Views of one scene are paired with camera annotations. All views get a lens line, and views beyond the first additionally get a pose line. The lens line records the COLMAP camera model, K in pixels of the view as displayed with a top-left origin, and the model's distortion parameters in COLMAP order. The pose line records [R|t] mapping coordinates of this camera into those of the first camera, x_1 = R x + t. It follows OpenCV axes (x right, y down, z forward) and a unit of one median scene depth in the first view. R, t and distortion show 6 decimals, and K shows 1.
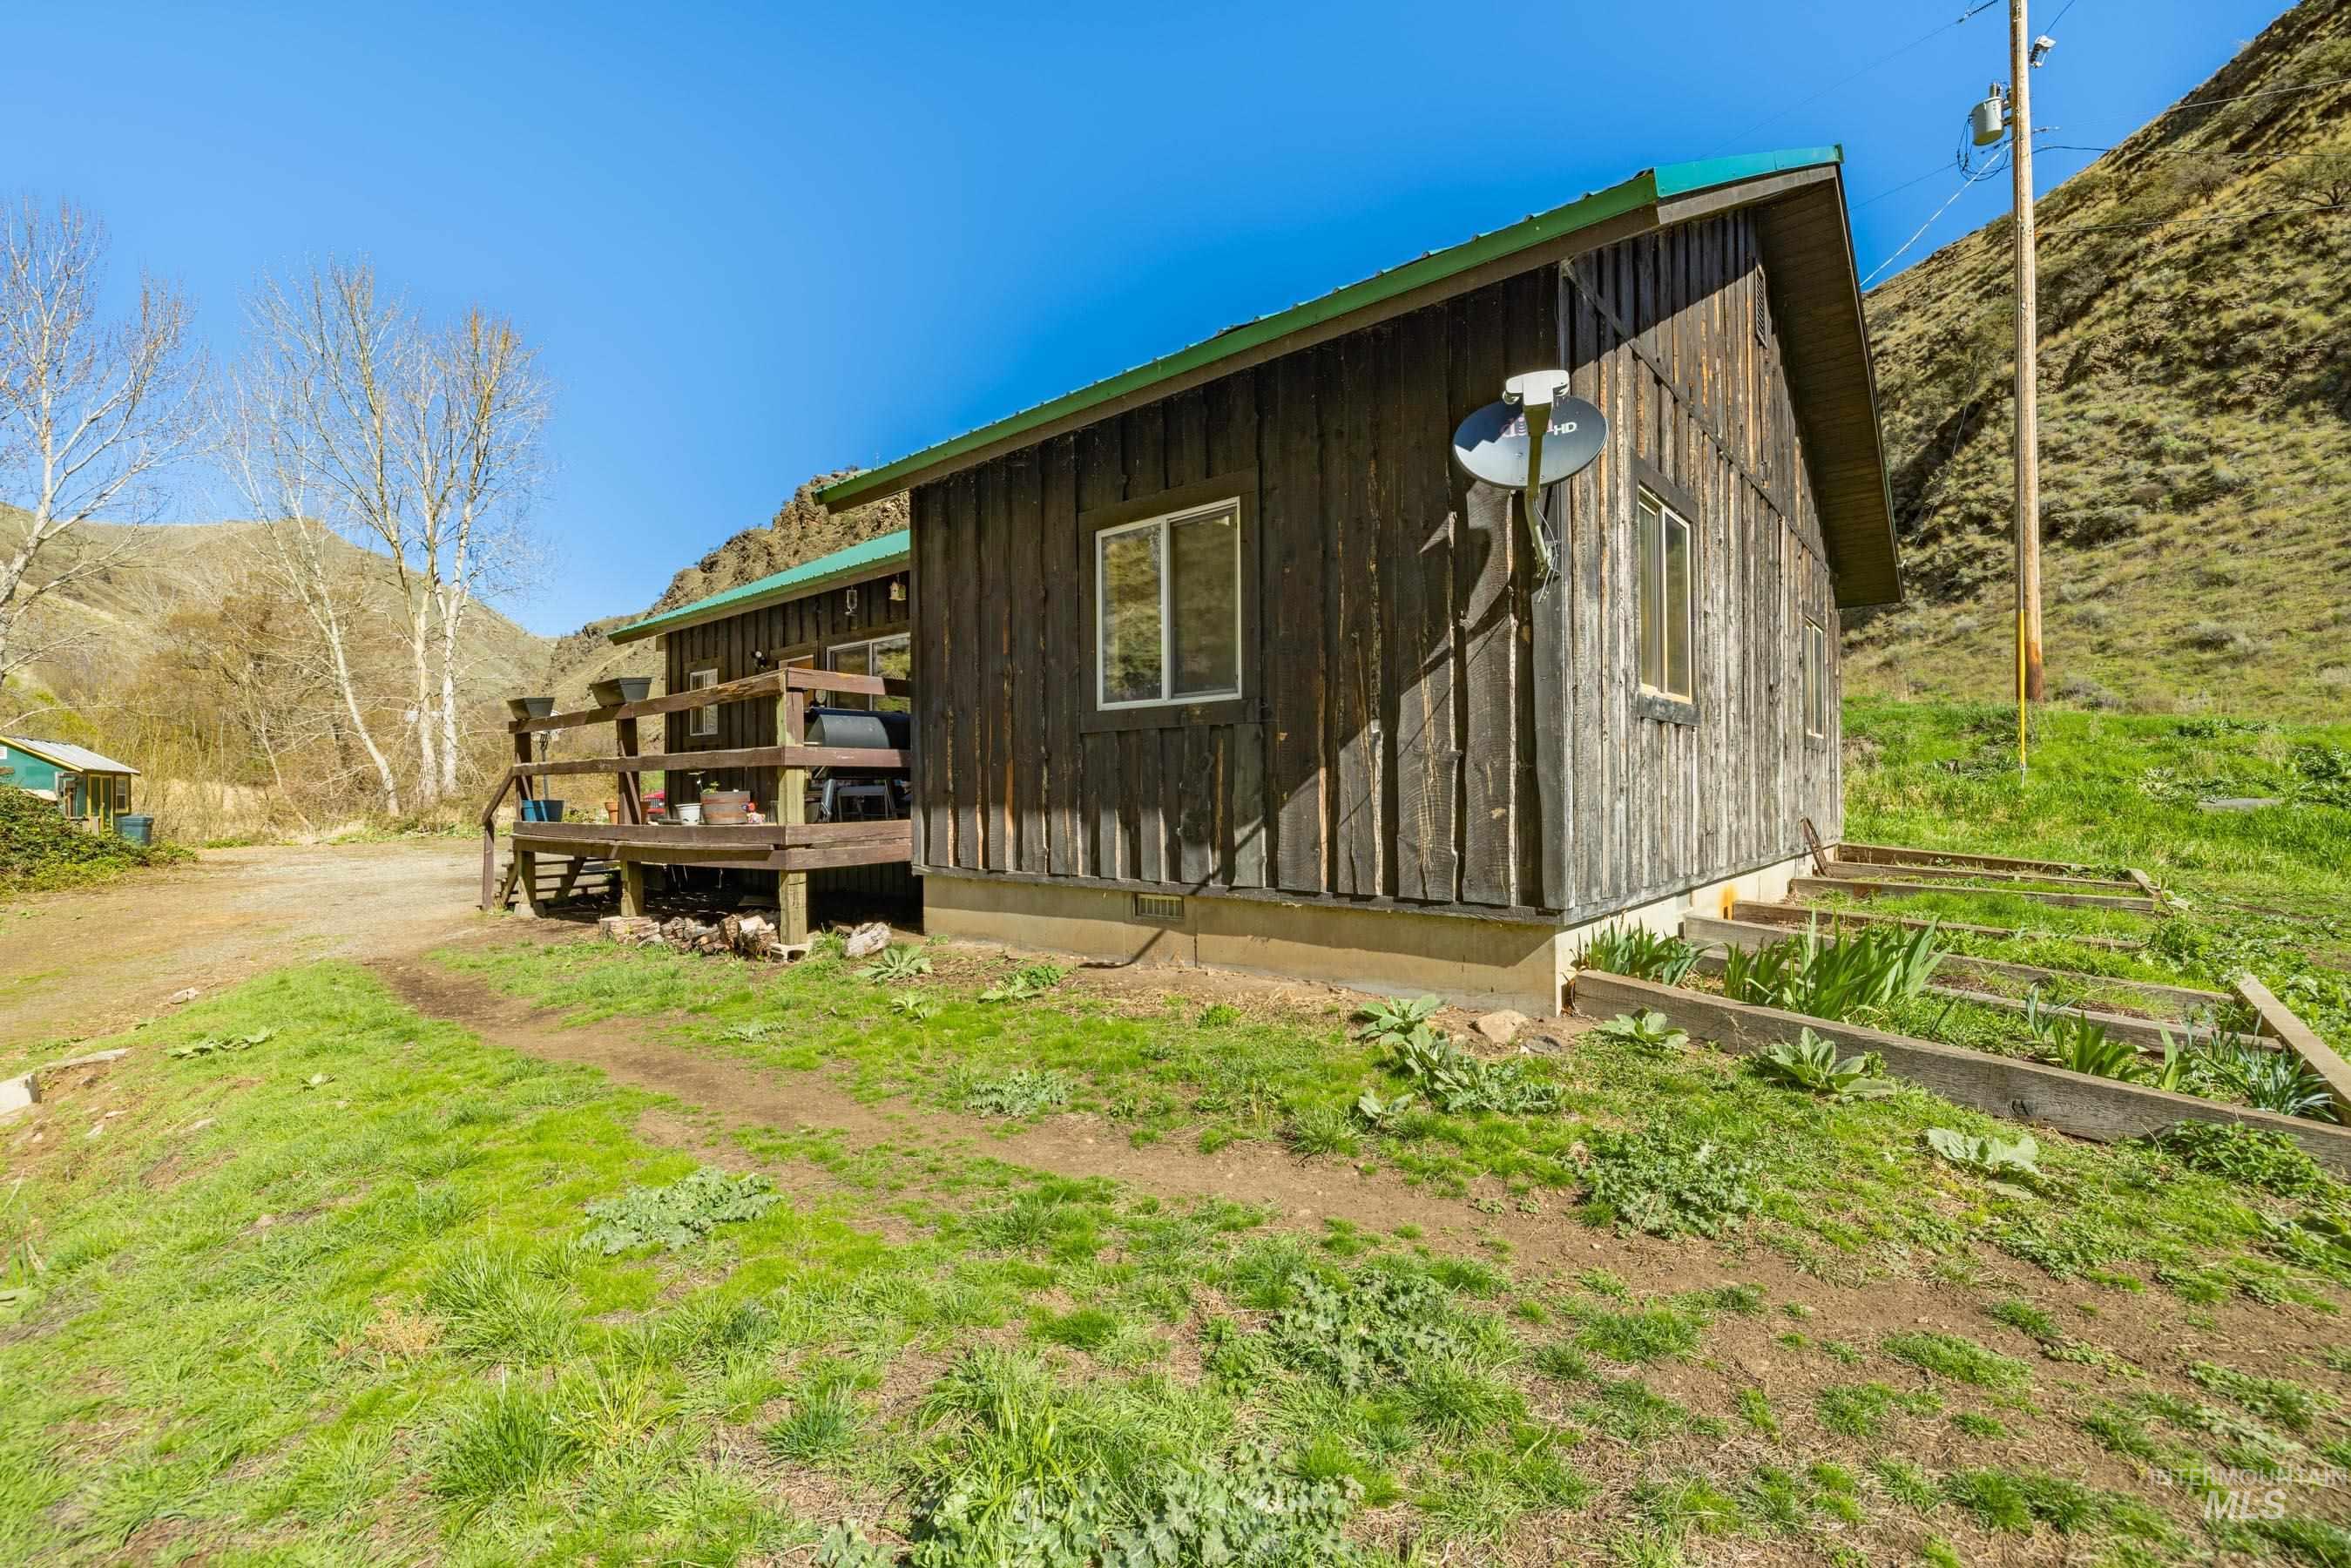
lens RADIAL K [[988.4, 0, 1175.5], [0, 988.4, 784.0], [0, 0, 1]] dist [0.000295, -0.000532]
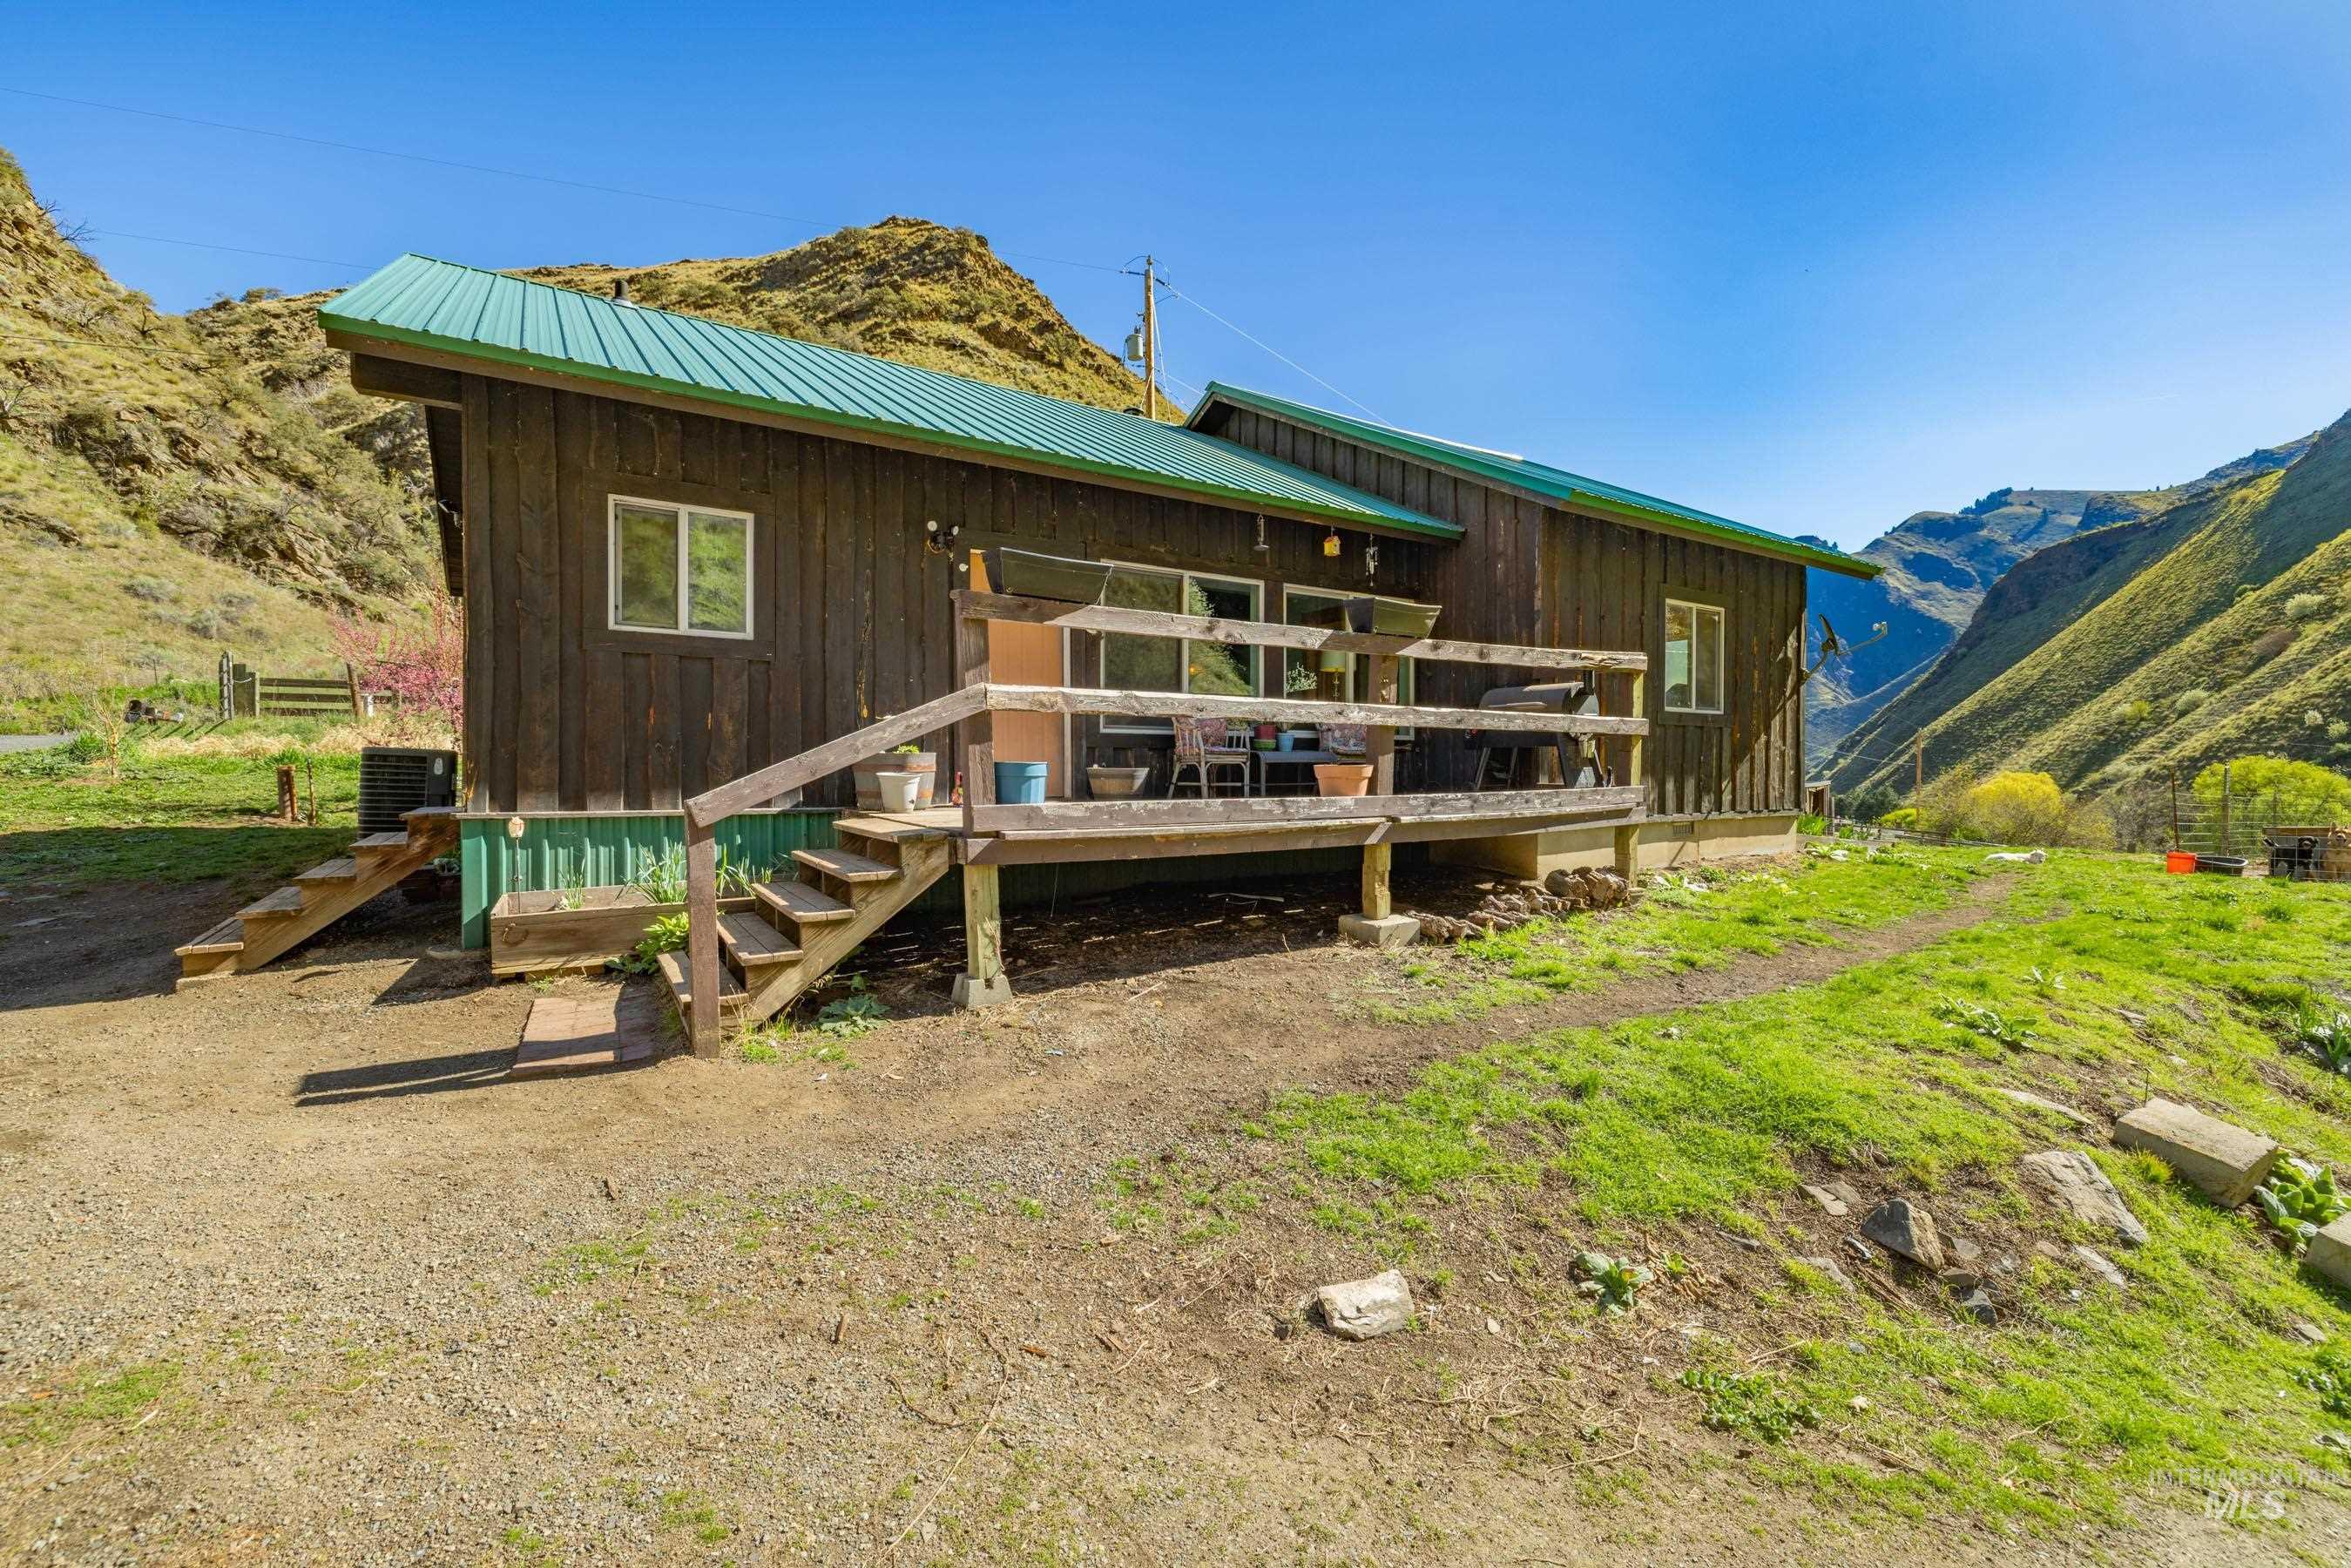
lens RADIAL K [[988.4, 0, 1175.5], [0, 988.4, 784.0], [0, 0, 1]] dist [0.000295, -0.000532]
pose [[0.278257, -0.005299, 0.960492, -1.884498], [-0.009653, 0.999919, 0.008313, 0.039099], [-0.960458, -0.011585, 0.278183, 1.350515]]
